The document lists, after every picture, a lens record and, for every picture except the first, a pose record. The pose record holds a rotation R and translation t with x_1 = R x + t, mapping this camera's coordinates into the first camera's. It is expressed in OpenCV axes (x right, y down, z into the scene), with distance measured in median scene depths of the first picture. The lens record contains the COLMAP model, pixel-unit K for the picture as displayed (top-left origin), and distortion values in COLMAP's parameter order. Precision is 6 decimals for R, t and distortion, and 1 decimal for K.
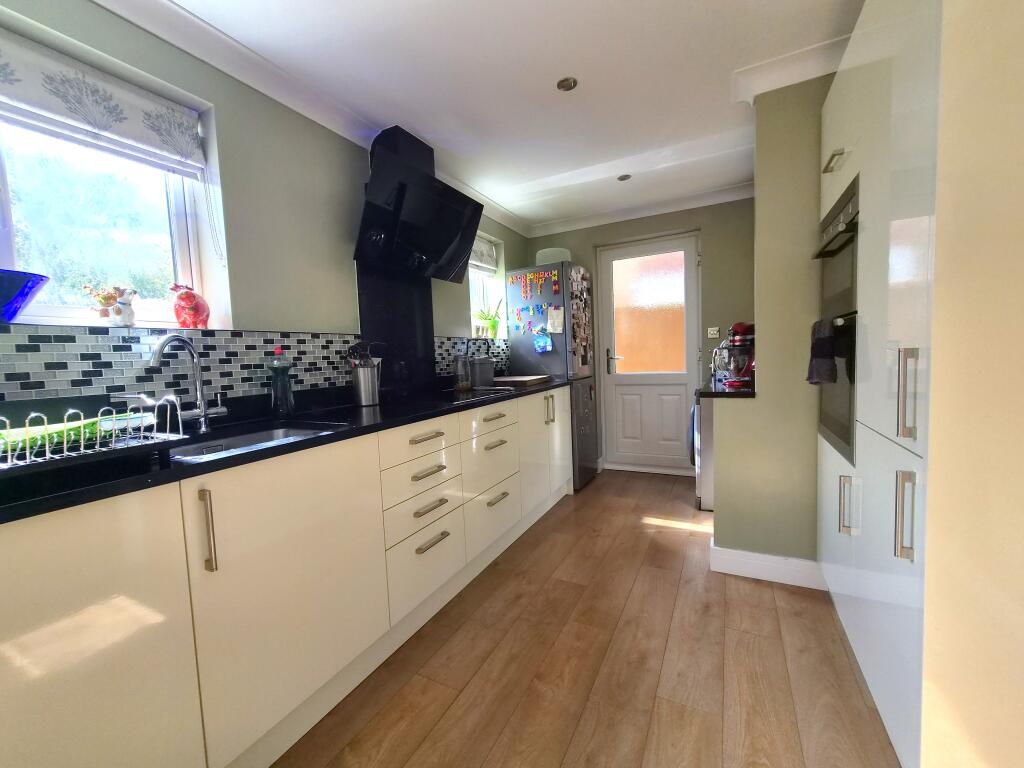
lens RADIAL K [[415.0, 0, 512.0], [0, 415.0, 384.0], [0, 0, 1]] dist [0.001792, 0.000253]
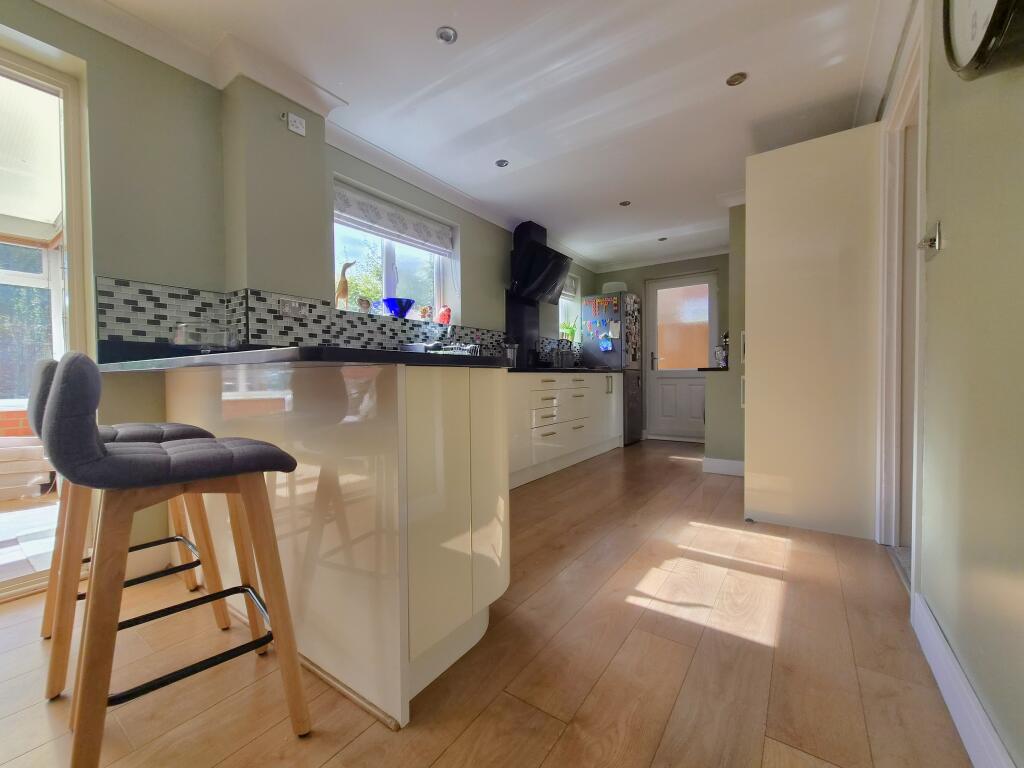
lens RADIAL K [[415.0, 0, 512.0], [0, 415.0, 384.0], [0, 0, 1]] dist [0.001792, 0.000253]
pose [[0.990396, 0.035047, -0.133743, -0.056283], [-0.041269, 0.998177, -0.044034, 0.125591], [0.131956, 0.049130, 0.990037, -0.533900]]
